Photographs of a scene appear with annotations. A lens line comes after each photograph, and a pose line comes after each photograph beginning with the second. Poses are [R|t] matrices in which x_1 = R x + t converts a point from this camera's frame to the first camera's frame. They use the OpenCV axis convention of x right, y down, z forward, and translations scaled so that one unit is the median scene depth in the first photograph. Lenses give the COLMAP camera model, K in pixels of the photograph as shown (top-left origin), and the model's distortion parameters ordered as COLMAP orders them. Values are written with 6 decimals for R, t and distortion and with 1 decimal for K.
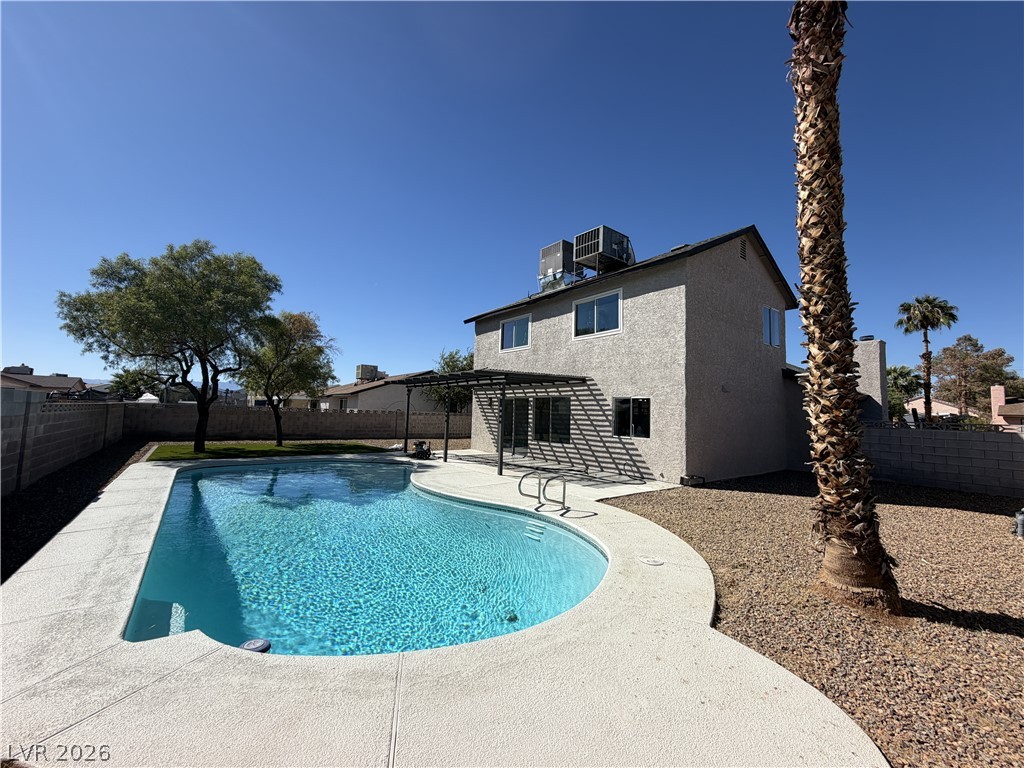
lens RADIAL K [[409.9, 0, 511.9], [0, 409.9, 383.8], [0, 0, 1]] dist [0.001311, 0.000093]
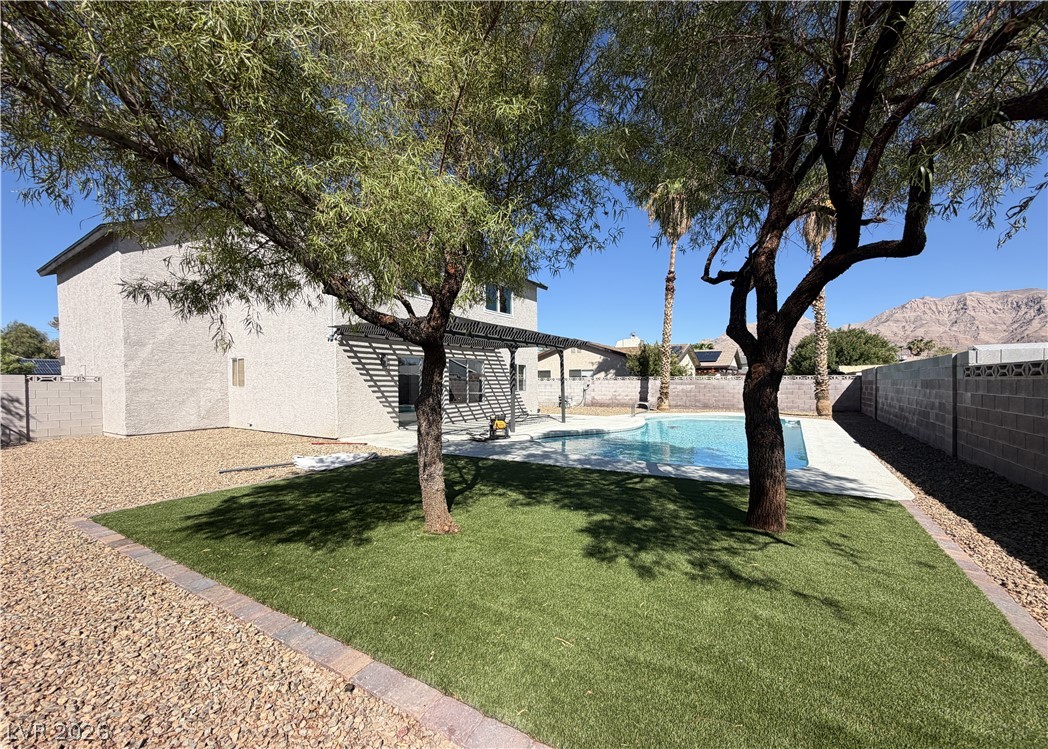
lens RADIAL K [[412.6, 0, 523.0], [0, 412.6, 377.9], [0, 0, 1]] dist [-0.000095, 0.000000]
pose [[-0.340844, -0.029469, 0.939658, -0.806866], [-0.081401, 0.996680, 0.001730, 0.056287], [-0.936589, -0.075899, -0.342111, 1.056523]]
